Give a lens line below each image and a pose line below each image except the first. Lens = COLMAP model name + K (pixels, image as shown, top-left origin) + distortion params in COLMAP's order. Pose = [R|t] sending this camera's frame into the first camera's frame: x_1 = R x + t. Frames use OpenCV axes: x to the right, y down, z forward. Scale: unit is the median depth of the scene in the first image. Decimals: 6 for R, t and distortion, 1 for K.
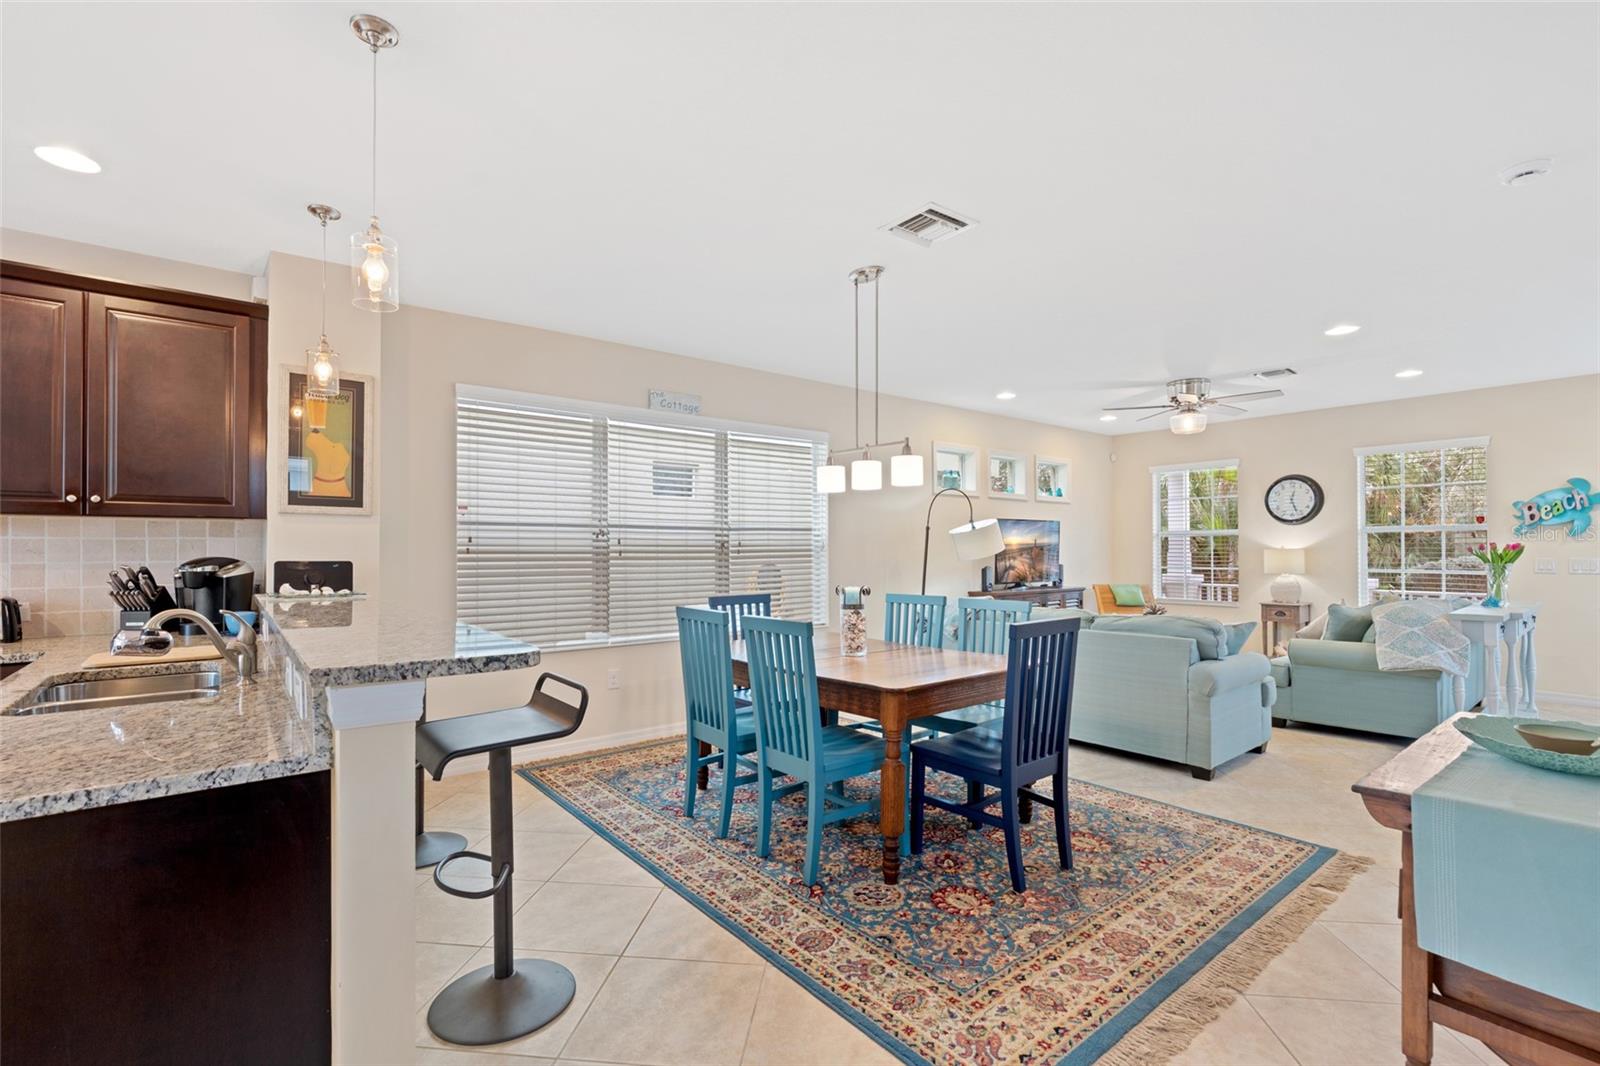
lens RADIAL K [[720.3, 0, 794.3], [0, 720.3, 542.0], [0, 0, 1]] dist [-0.009507, 0.003699]
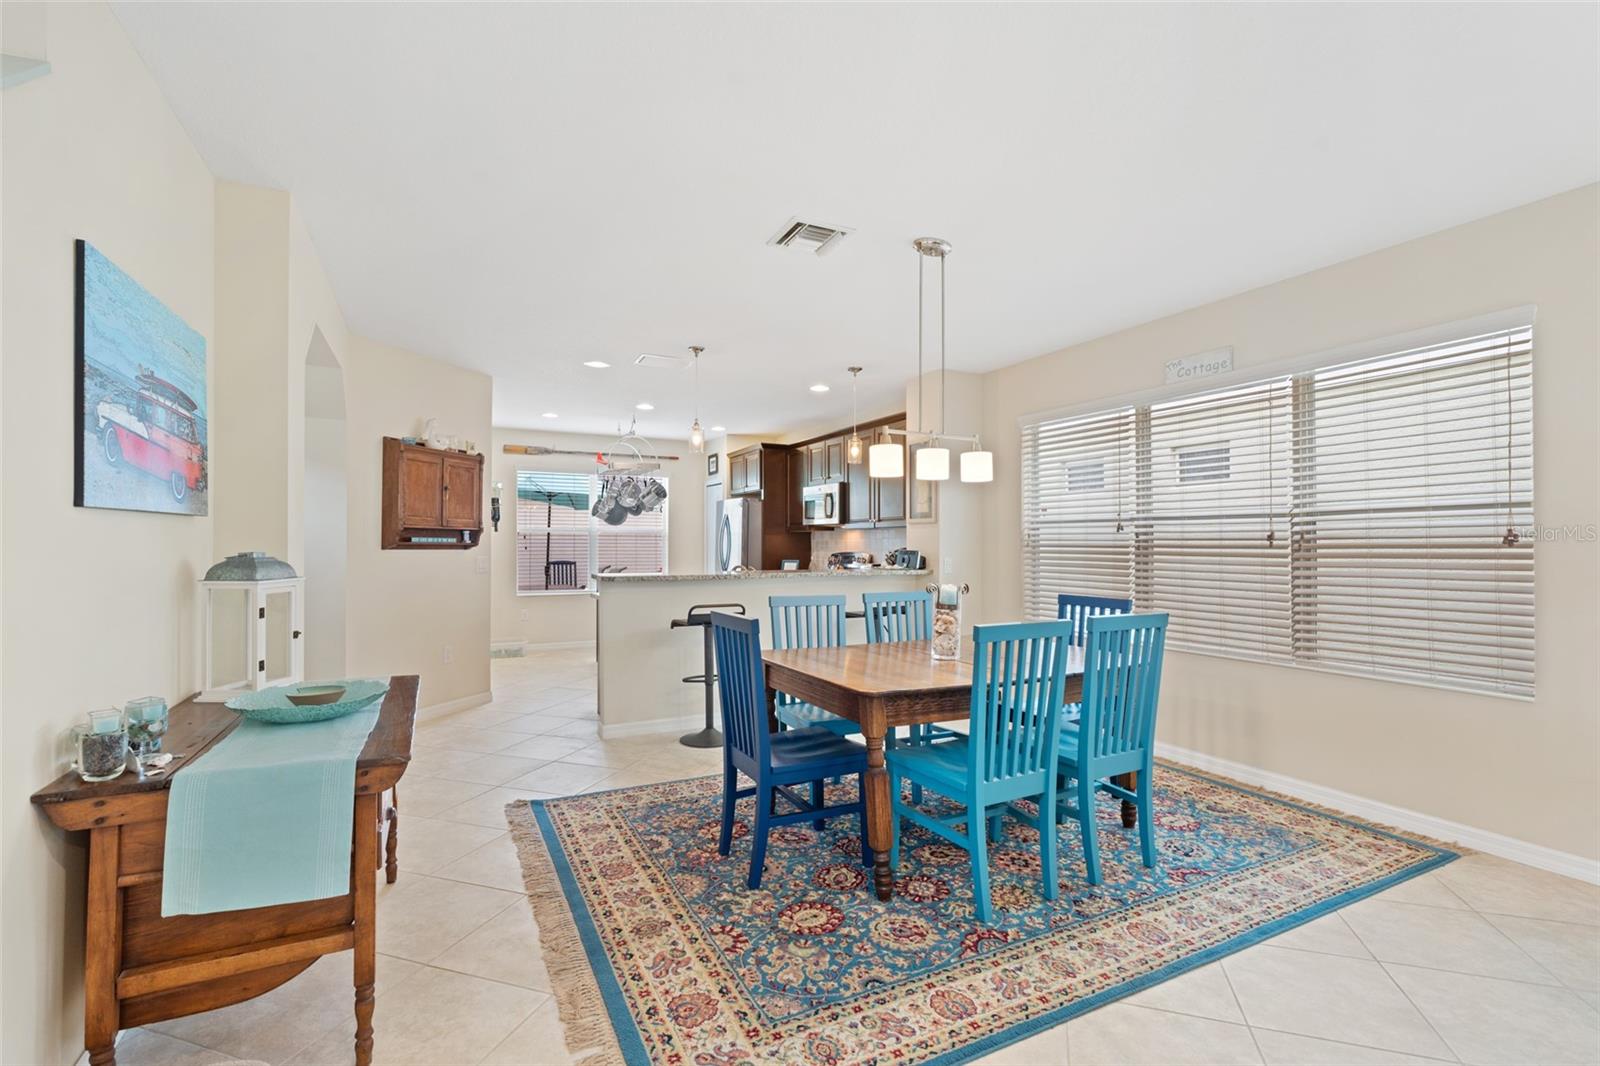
lens RADIAL K [[720.3, 0, 798.9], [0, 720.3, 540.1], [0, 0, 1]] dist [-0.009507, 0.003699]
pose [[-0.206750, -0.003150, -0.978389, 0.884611], [0.010755, 0.999927, -0.005492, 0.007043], [0.978335, -0.011658, -0.206702, 0.868984]]
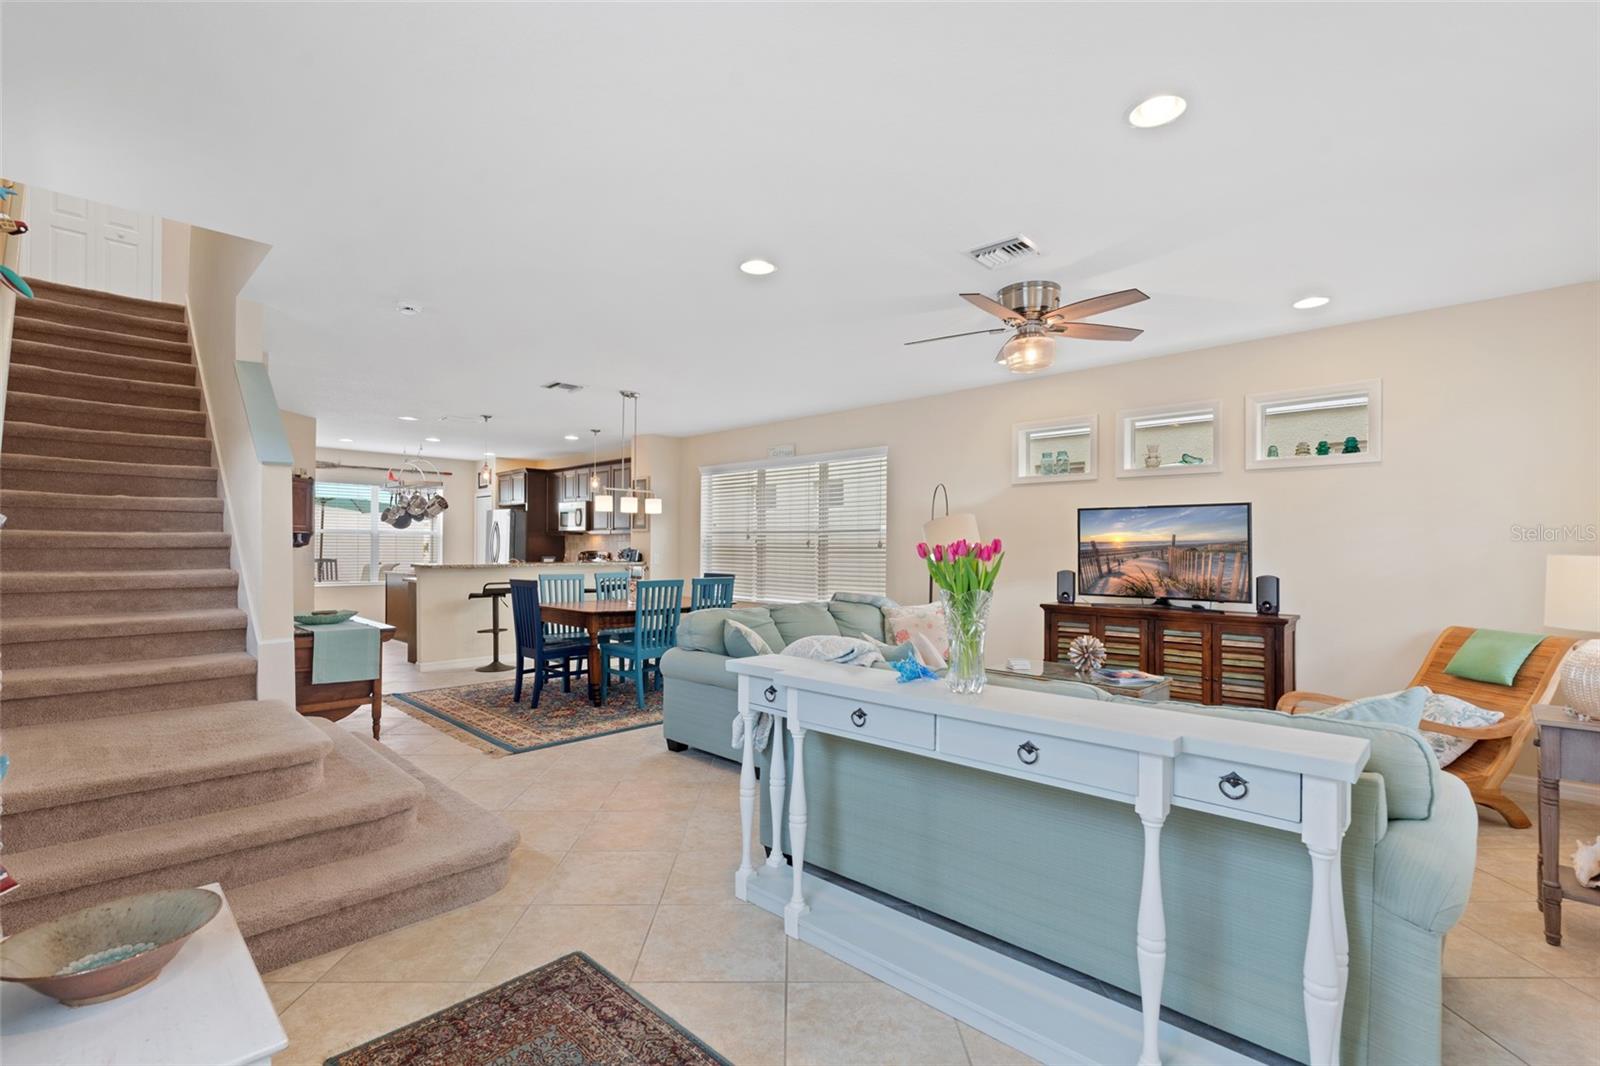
lens RADIAL K [[720.3, 0, 797.5], [0, 720.3, 543.2], [0, 0, 1]] dist [-0.009507, 0.003699]
pose [[0.119503, -0.000081, -0.992834, 1.658989], [0.004581, 0.999989, 0.000469, 0.004532], [0.992823, -0.004604, 0.119502, 1.023173]]
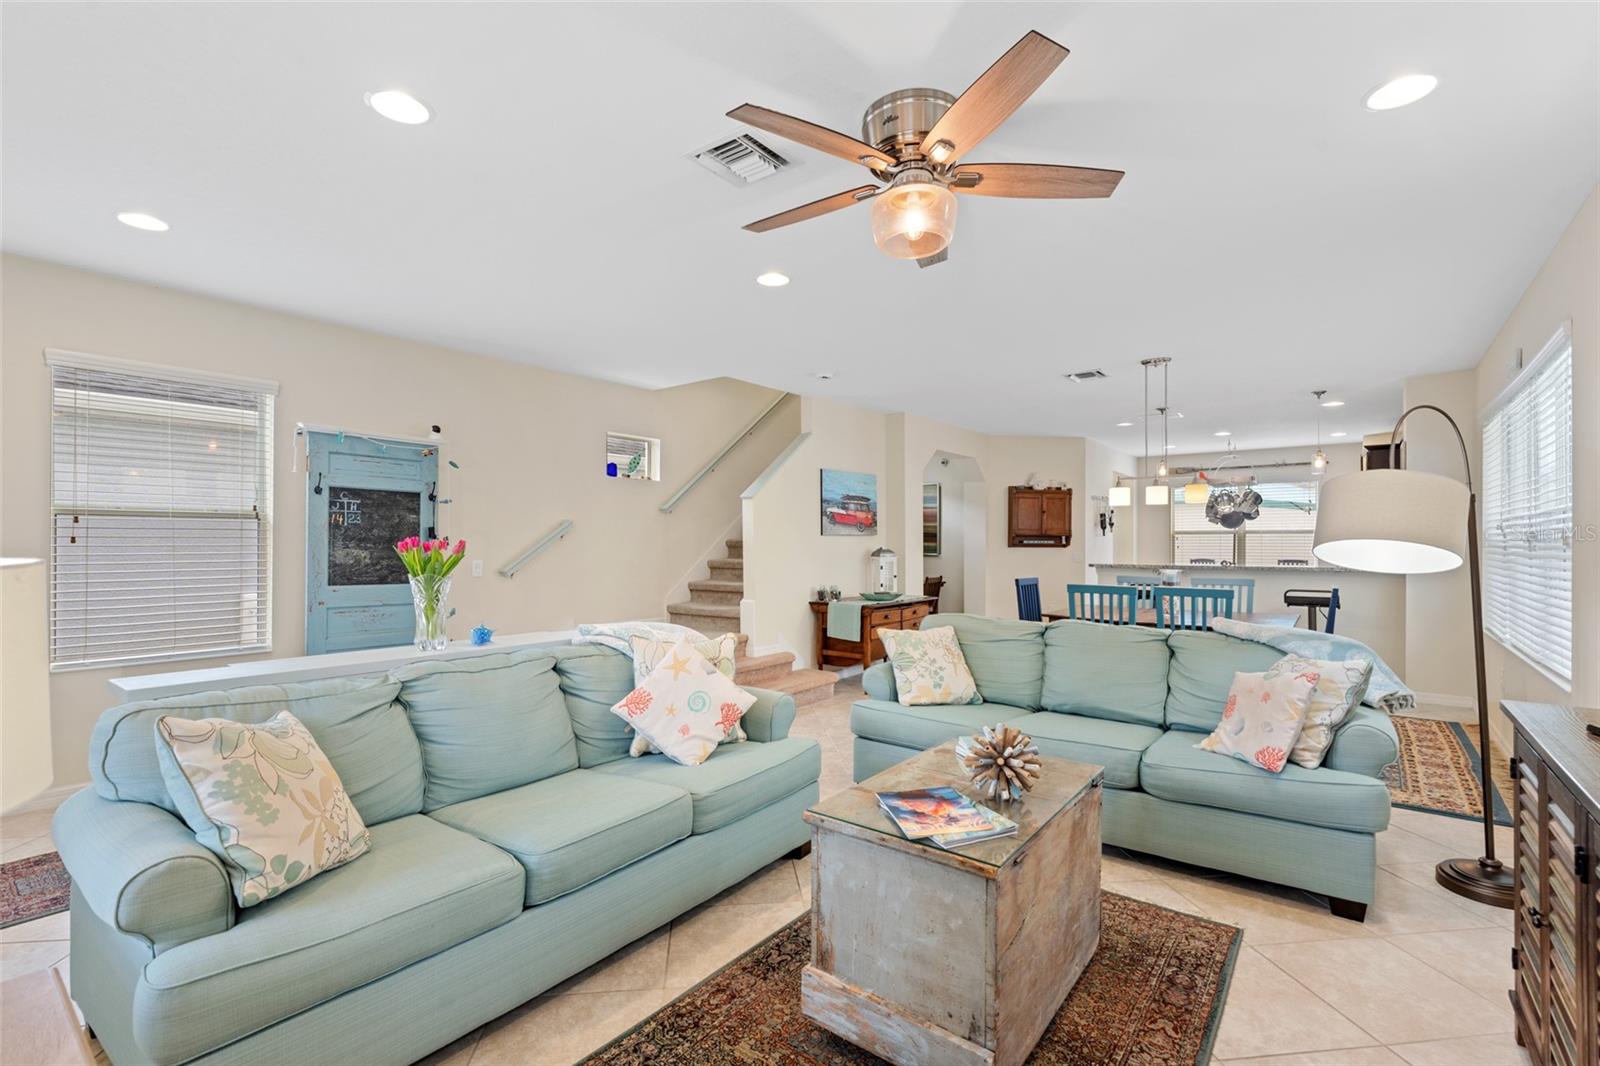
lens RADIAL K [[720.3, 0, 796.9], [0, 720.3, 541.5], [0, 0, 1]] dist [-0.009507, 0.003699]
pose [[-0.973931, 0.002128, -0.226834, 0.996094], [0.005432, 0.999888, -0.013939, 0.017971], [0.226779, -0.014808, -0.973834, 1.942400]]
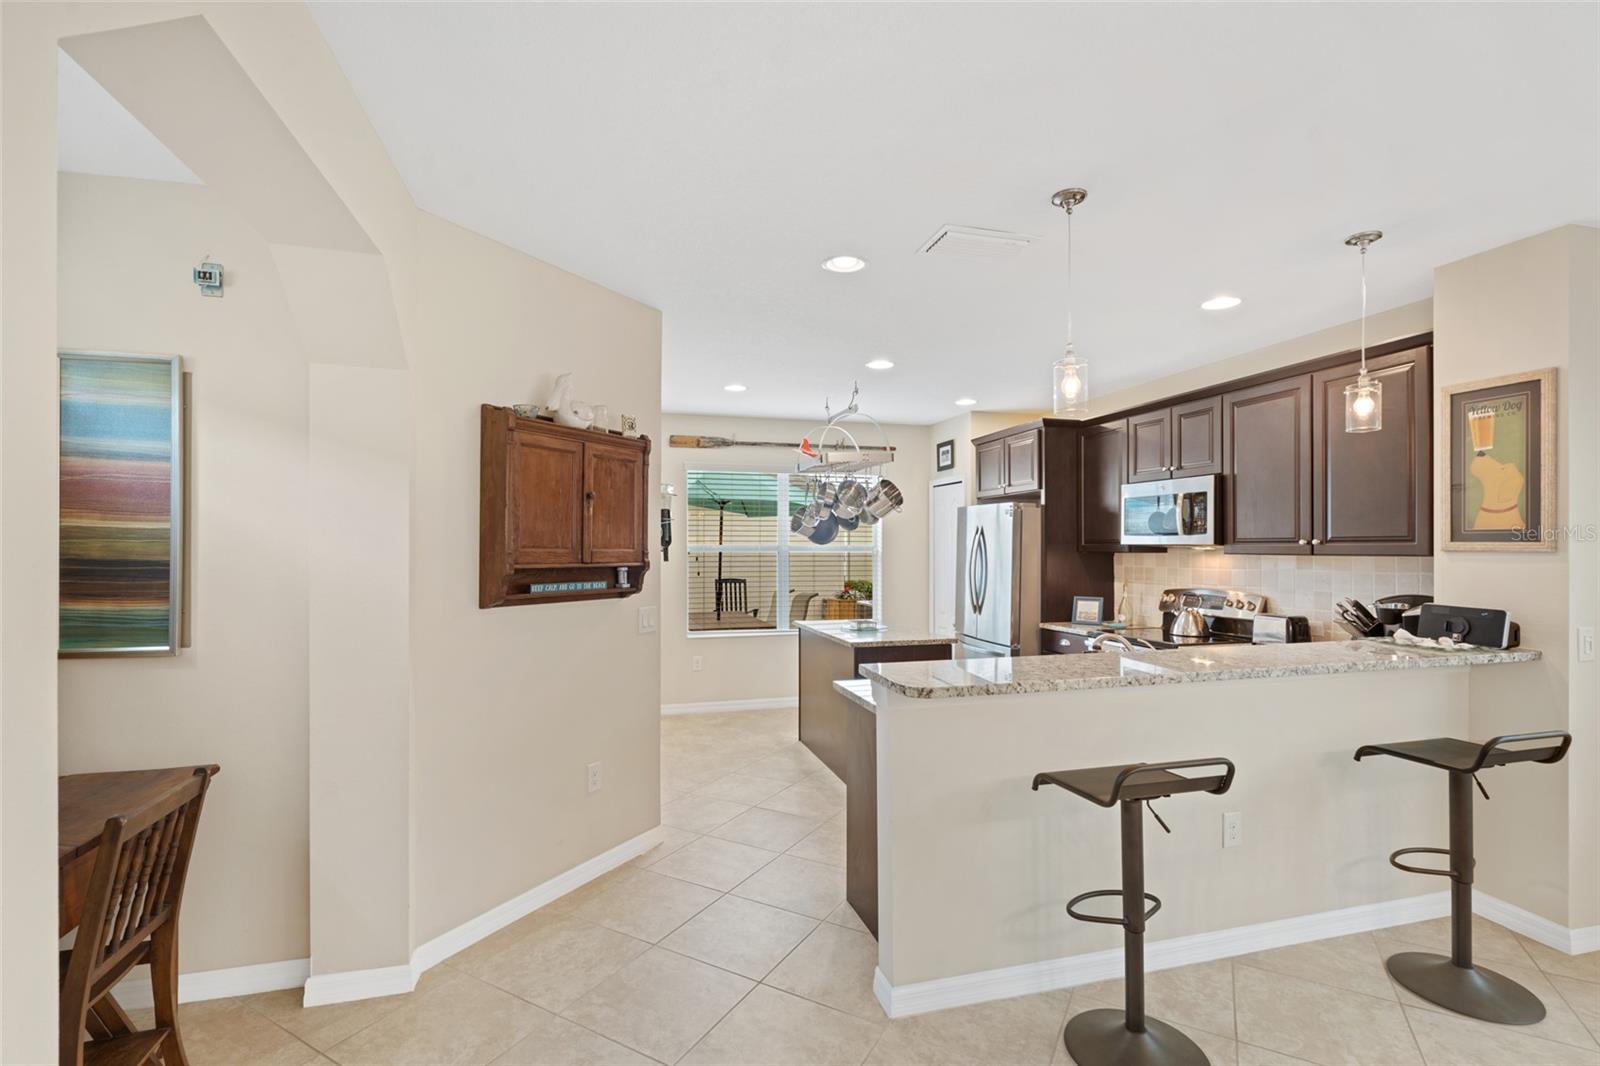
lens RADIAL K [[720.3, 0, 789.0], [0, 720.3, 541.8], [0, 0, 1]] dist [-0.009507, 0.003699]
pose [[-0.406647, -0.003015, -0.913580, 0.354103], [0.012427, 0.999884, -0.008831, -0.042542], [0.913501, -0.014944, -0.406563, 0.477696]]
